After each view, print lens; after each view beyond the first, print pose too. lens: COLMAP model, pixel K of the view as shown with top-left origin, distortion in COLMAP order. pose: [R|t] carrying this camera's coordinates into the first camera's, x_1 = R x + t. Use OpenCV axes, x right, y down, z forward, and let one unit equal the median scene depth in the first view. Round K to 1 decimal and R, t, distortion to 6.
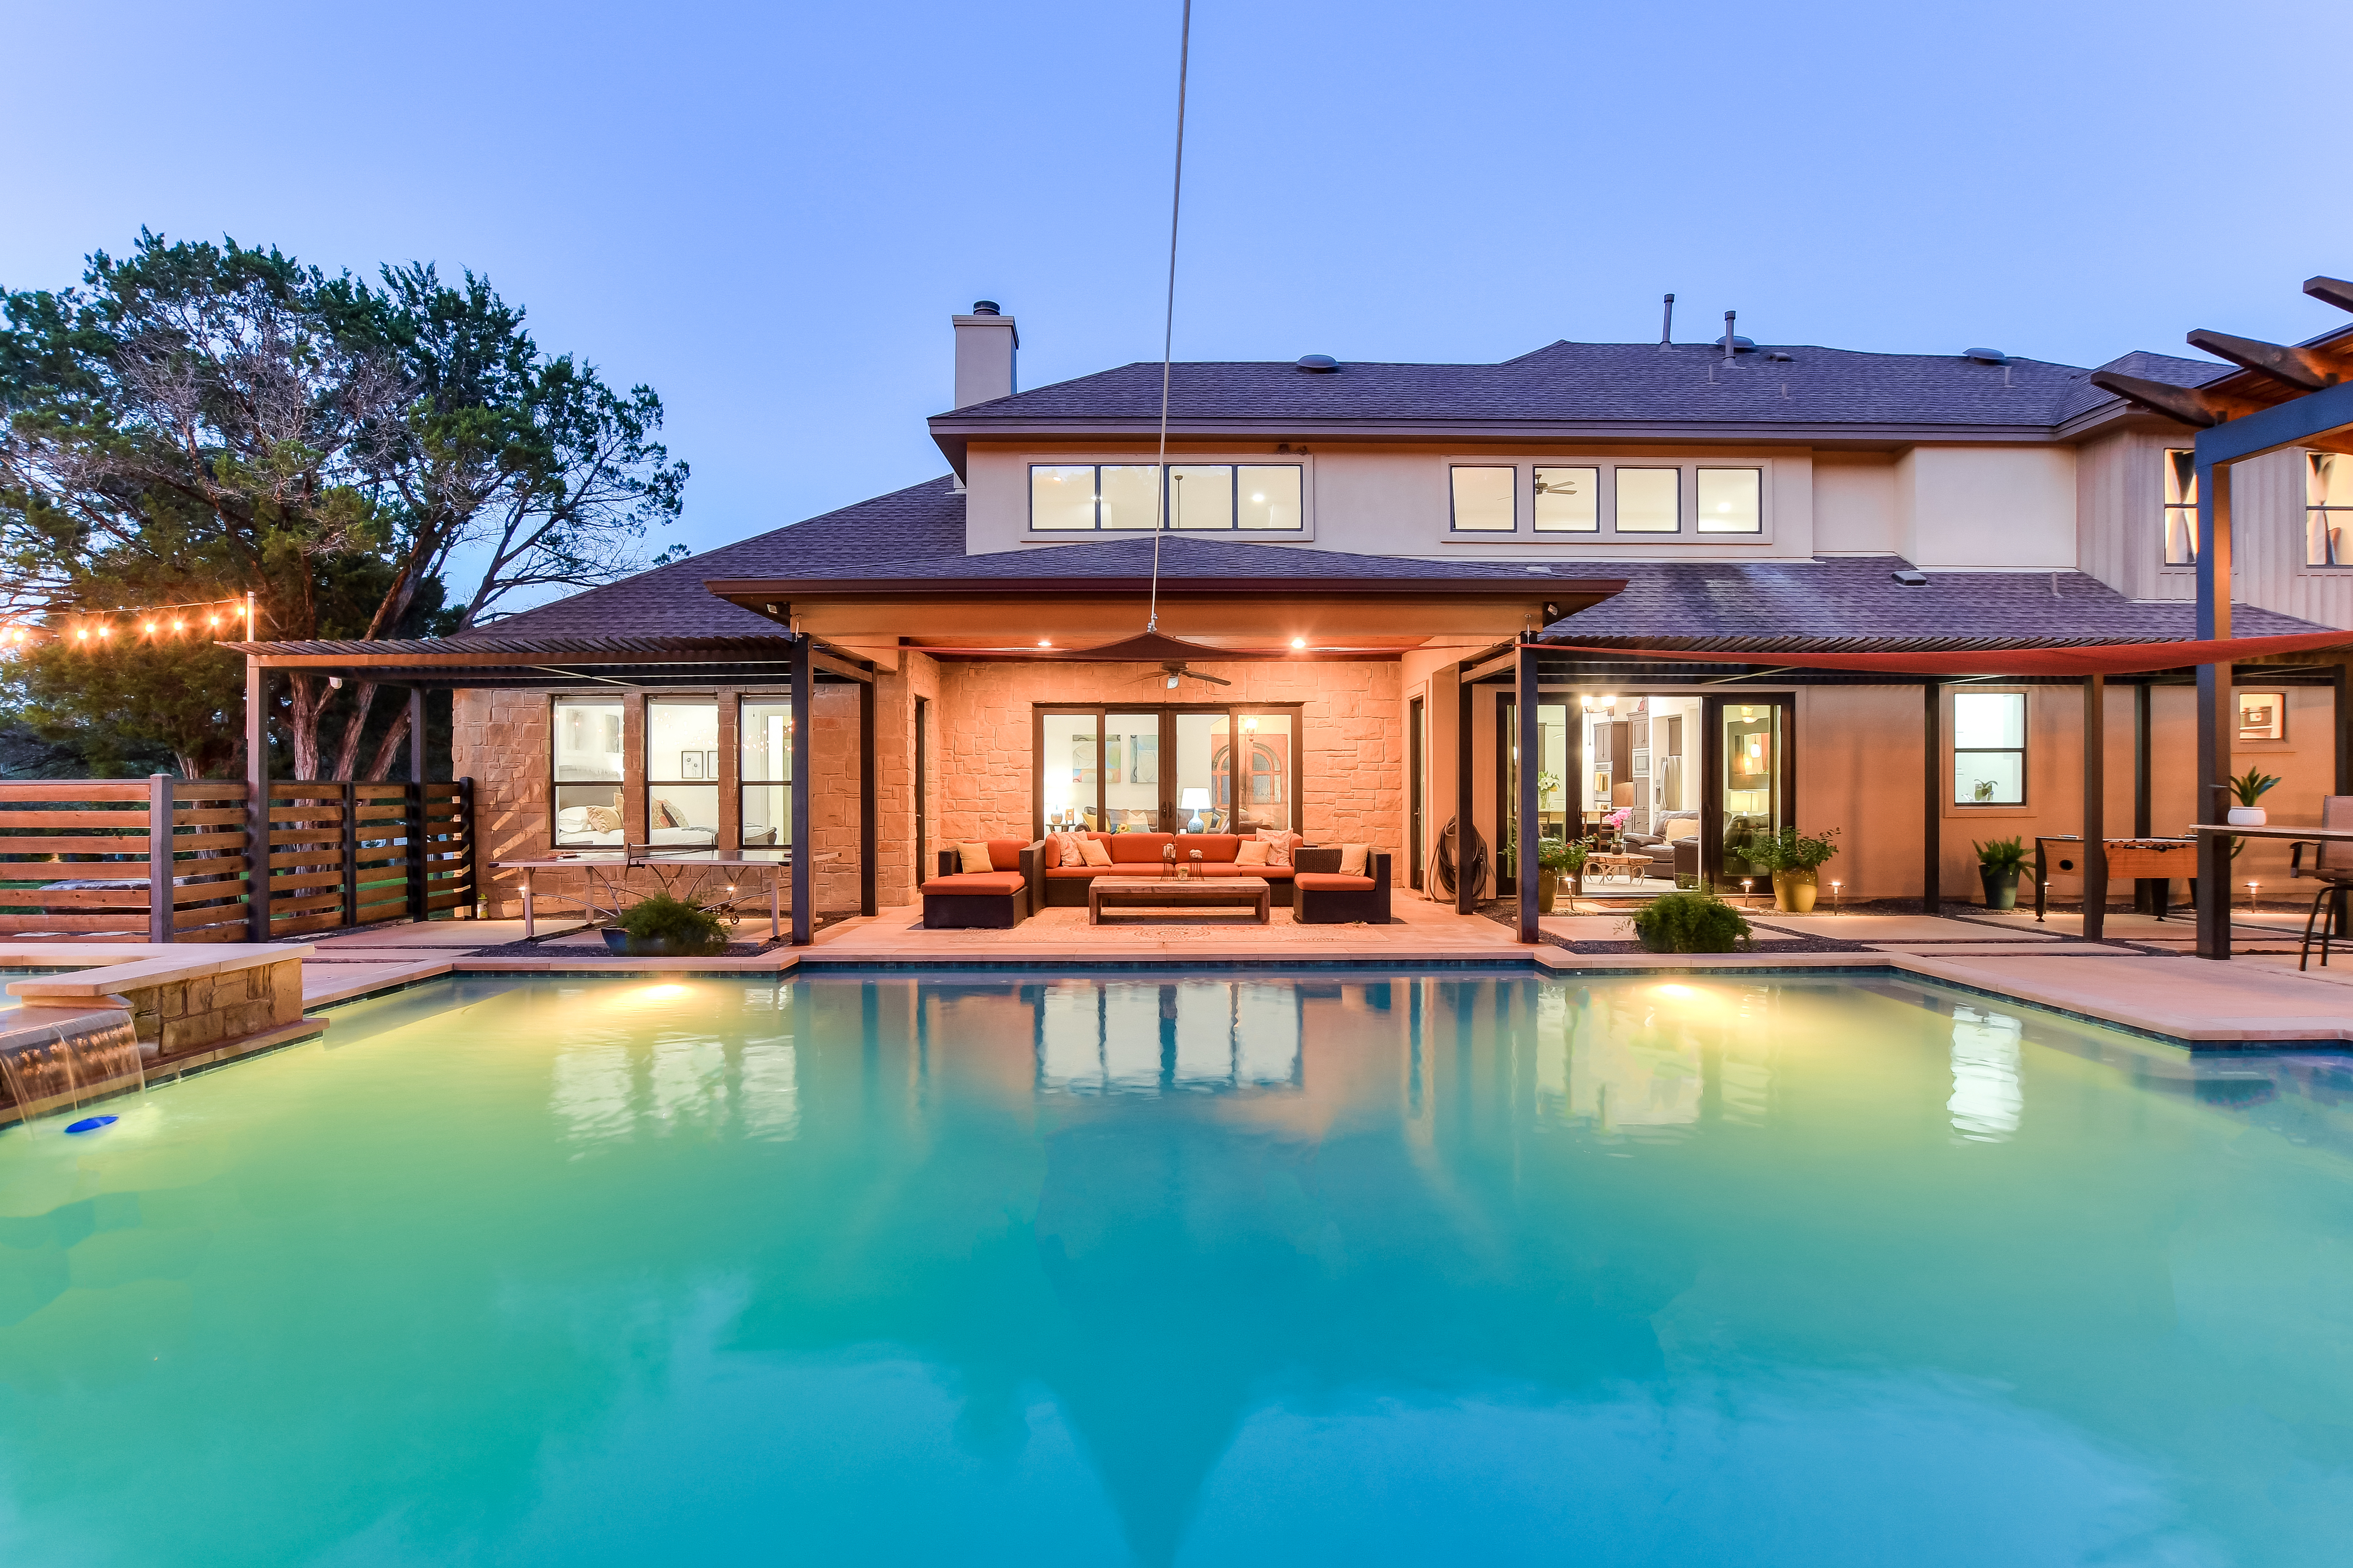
lens RADIAL K [[1068.3, 0, 1161.4], [0, 1068.3, 801.8], [0, 0, 1]] dist [-0.034599, 0.005277]
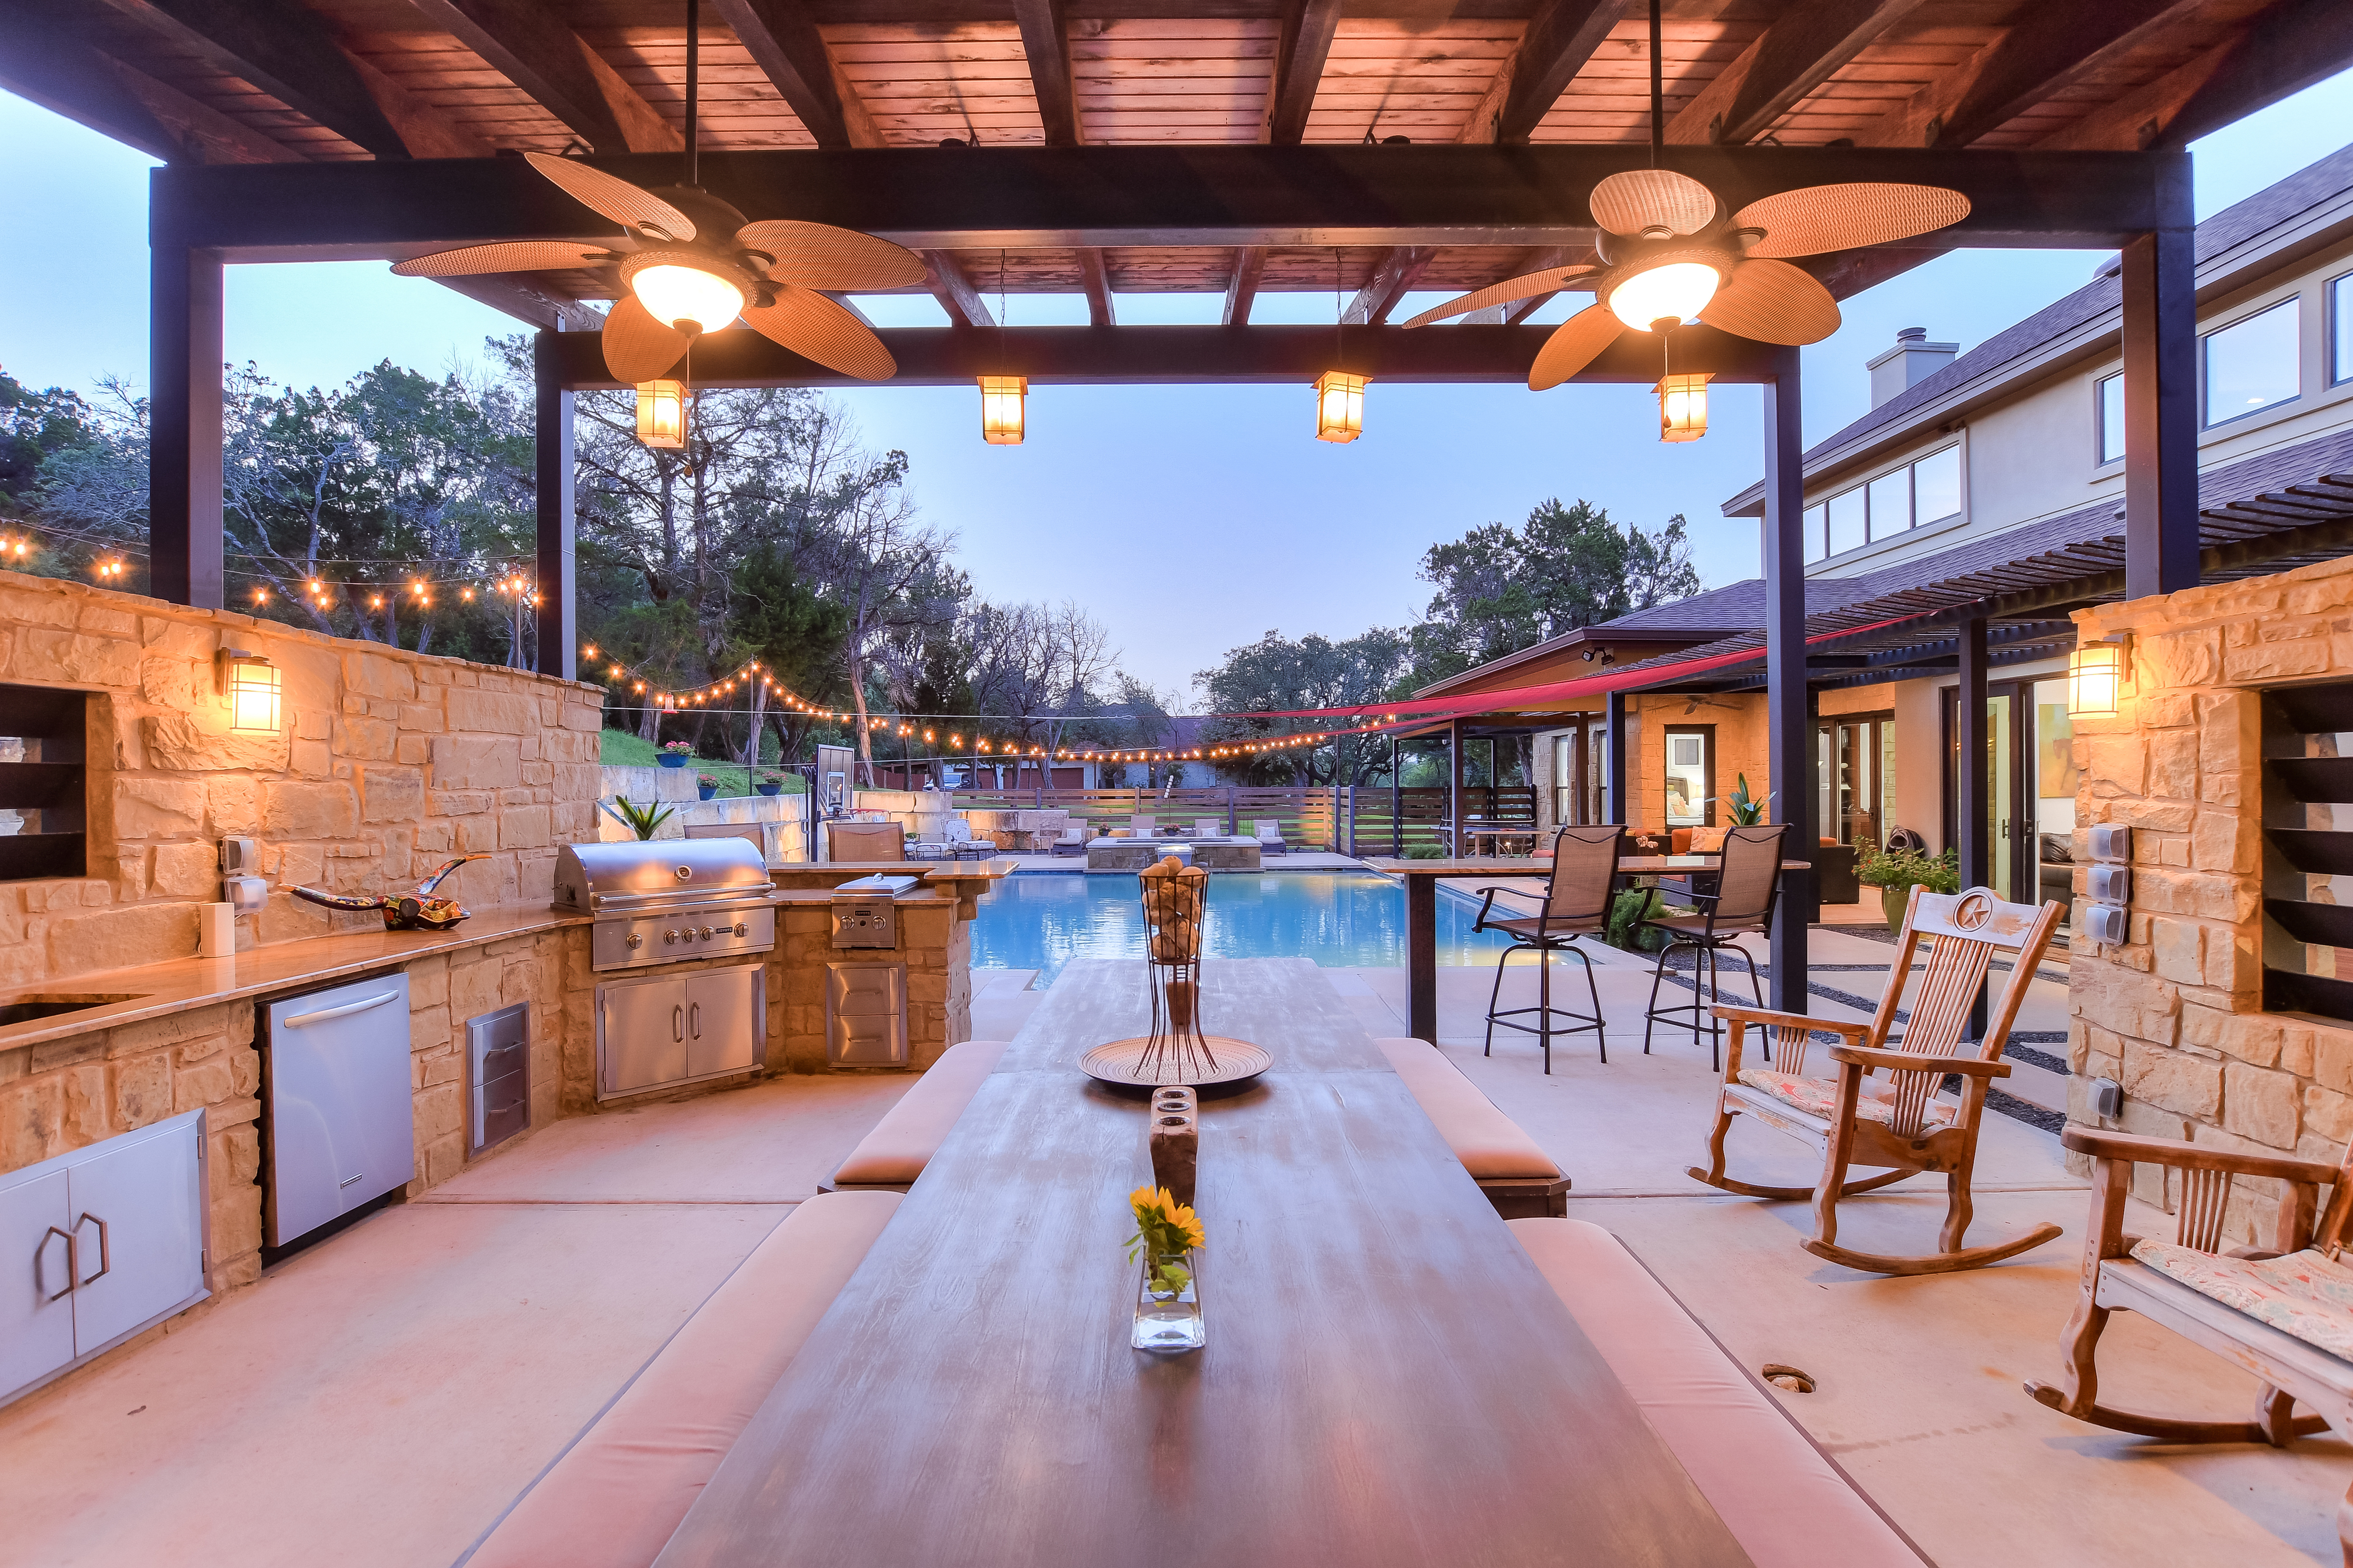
lens RADIAL K [[1068.3, 0, 1168.6], [0, 1068.3, 798.1], [0, 0, 1]] dist [-0.034599, 0.005277]
pose [[-0.007827, 0.013413, -0.999879, 1.056960], [-0.007767, 0.999879, 0.013473, -0.016695], [0.999939, 0.007871, -0.007722, 0.331126]]
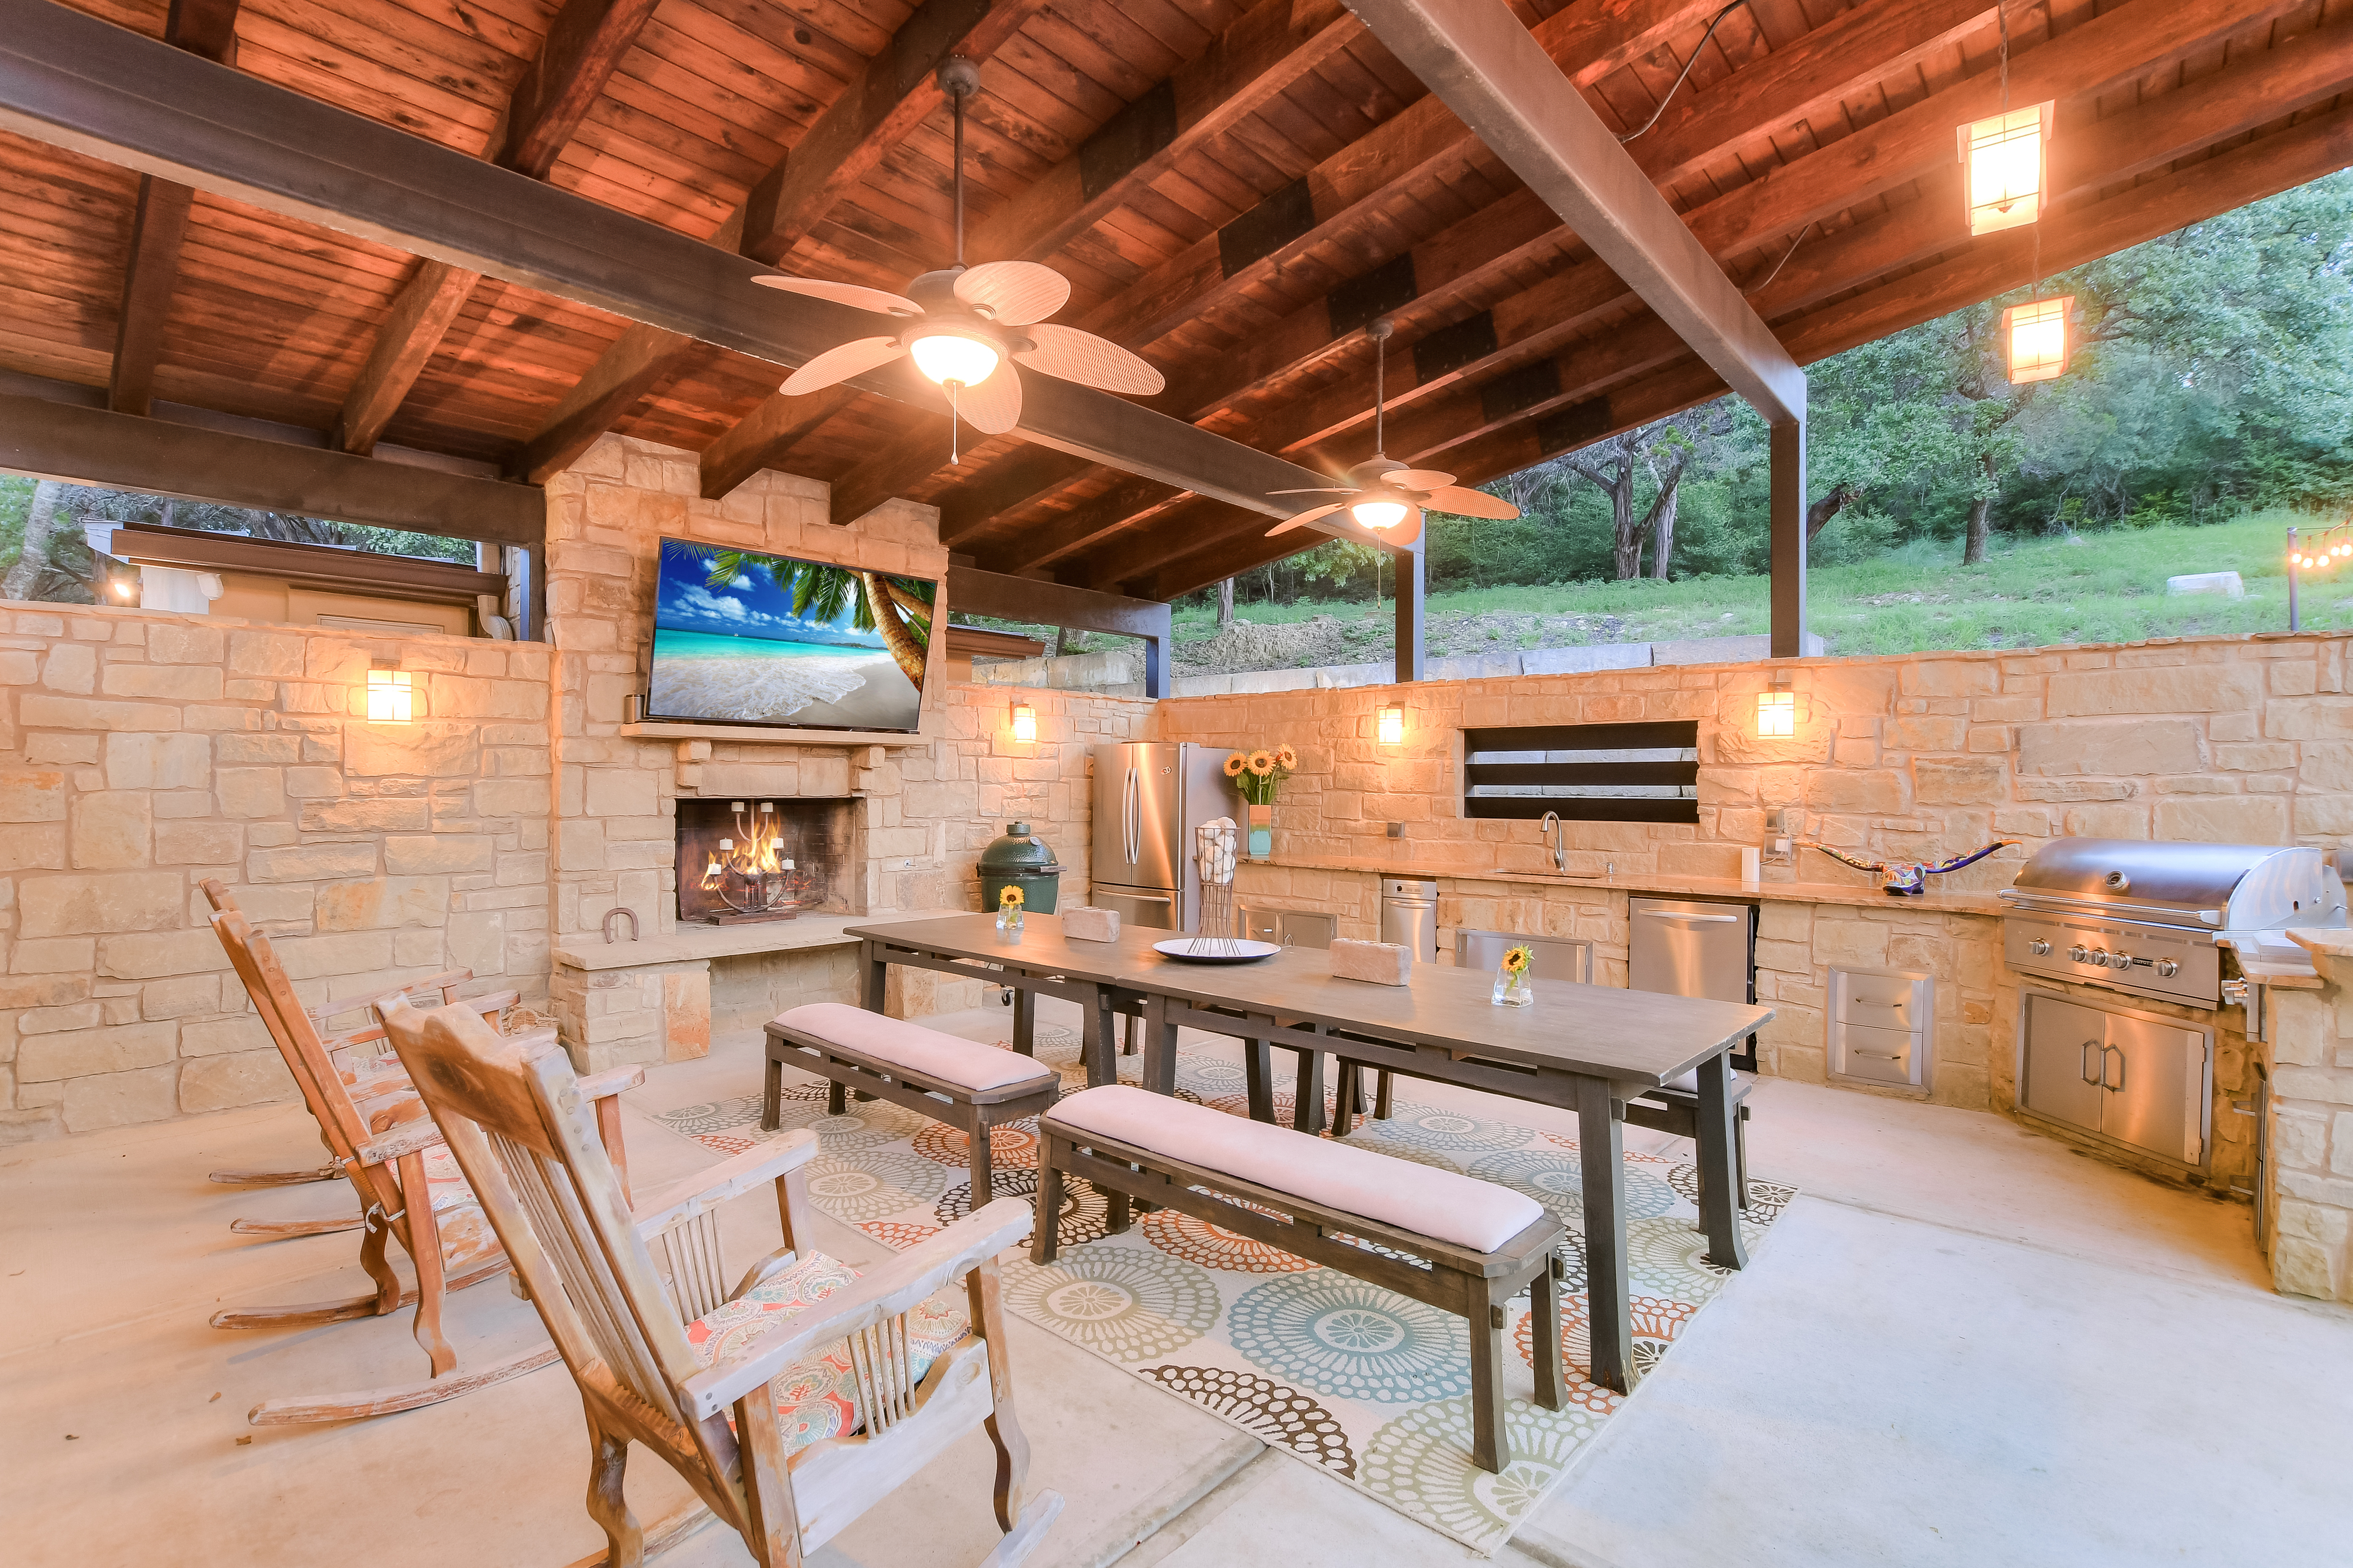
lens RADIAL K [[1068.3, 0, 1174.3], [0, 1068.3, 804.5], [0, 0, 1]] dist [-0.034599, 0.005277]
pose [[-0.737898, -0.013618, 0.674775, 0.678463], [0.007597, 0.999565, 0.028480, -0.015527], [-0.674869, 0.026142, -0.737474, 0.554973]]
